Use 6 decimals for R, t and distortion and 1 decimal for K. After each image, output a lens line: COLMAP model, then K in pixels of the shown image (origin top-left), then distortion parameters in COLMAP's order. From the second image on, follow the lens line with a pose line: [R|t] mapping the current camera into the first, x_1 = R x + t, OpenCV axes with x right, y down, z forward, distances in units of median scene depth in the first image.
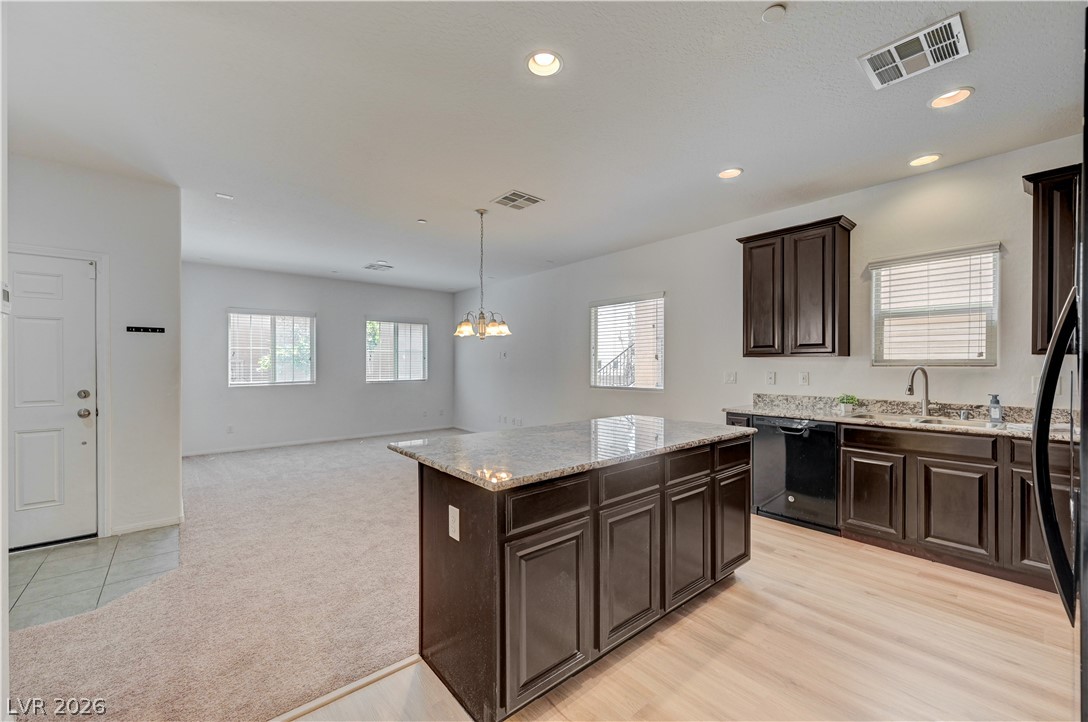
lens RADIAL K [[433.4, 0, 546.8], [0, 433.4, 364.5], [0, 0, 1]] dist [0.000962, 0.001200]
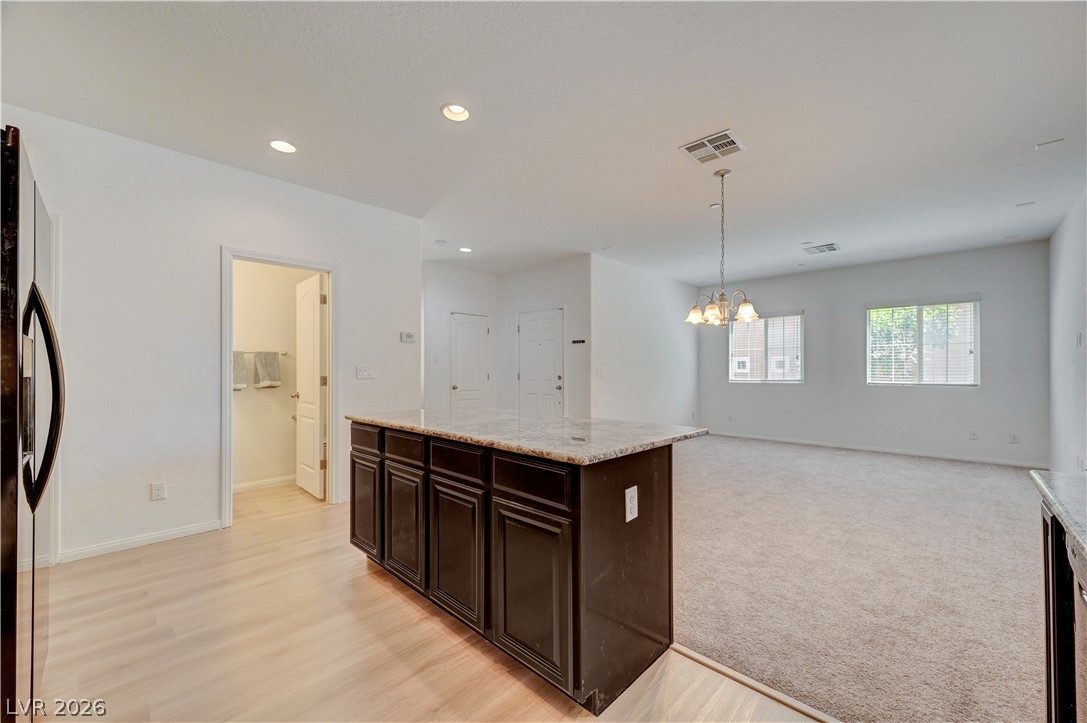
lens RADIAL K [[433.0, 0, 547.3], [0, 433.0, 367.2], [0, 0, 1]] dist [0.000962, 0.001200]
pose [[0.099269, -0.005949, -0.995043, 0.693958], [-0.000986, 0.999981, -0.006077, 0.028531], [0.995060, 0.001584, 0.099261, 0.628966]]
